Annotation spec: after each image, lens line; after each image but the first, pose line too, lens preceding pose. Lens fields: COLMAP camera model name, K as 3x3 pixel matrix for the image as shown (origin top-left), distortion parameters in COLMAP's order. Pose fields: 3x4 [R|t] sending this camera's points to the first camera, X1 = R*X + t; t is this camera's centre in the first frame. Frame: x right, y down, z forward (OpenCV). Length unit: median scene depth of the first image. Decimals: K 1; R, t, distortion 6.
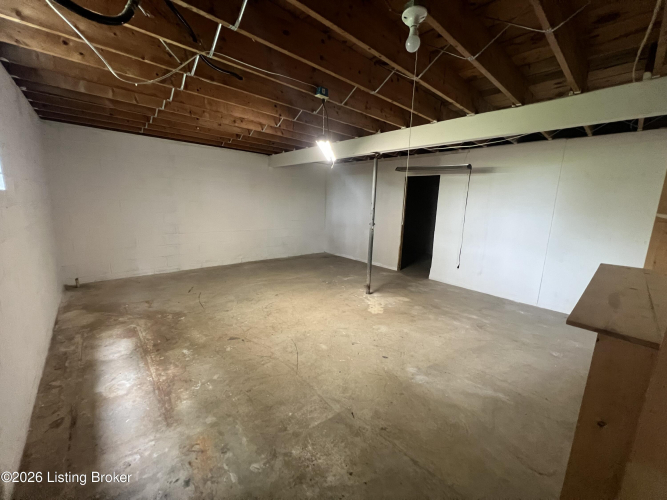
lens RADIAL K [[265.2, 0, 332.9], [0, 265.2, 248.5], [0, 0, 1]] dist [-0.003166, -0.000800]
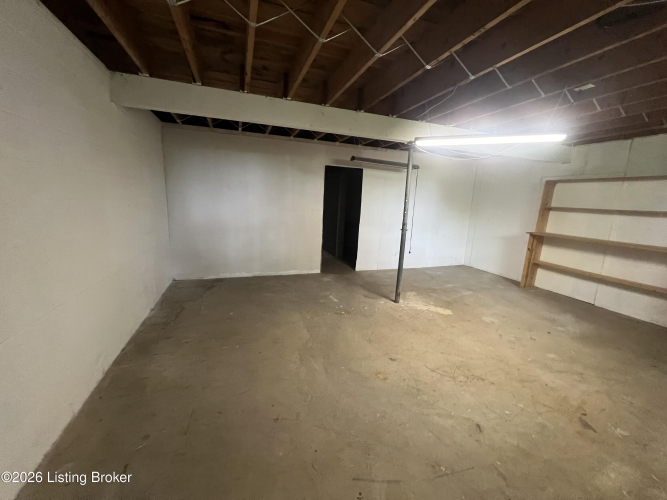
lens RADIAL K [[266.3, 0, 334.2], [0, 266.3, 252.9], [0, 0, 1]] dist [0.011627, 0.000228]
pose [[0.374649, -0.208950, 0.903315, -0.817013], [0.126354, 0.976692, 0.173517, -0.198388], [-0.918517, 0.049129, 0.392318, 0.934379]]
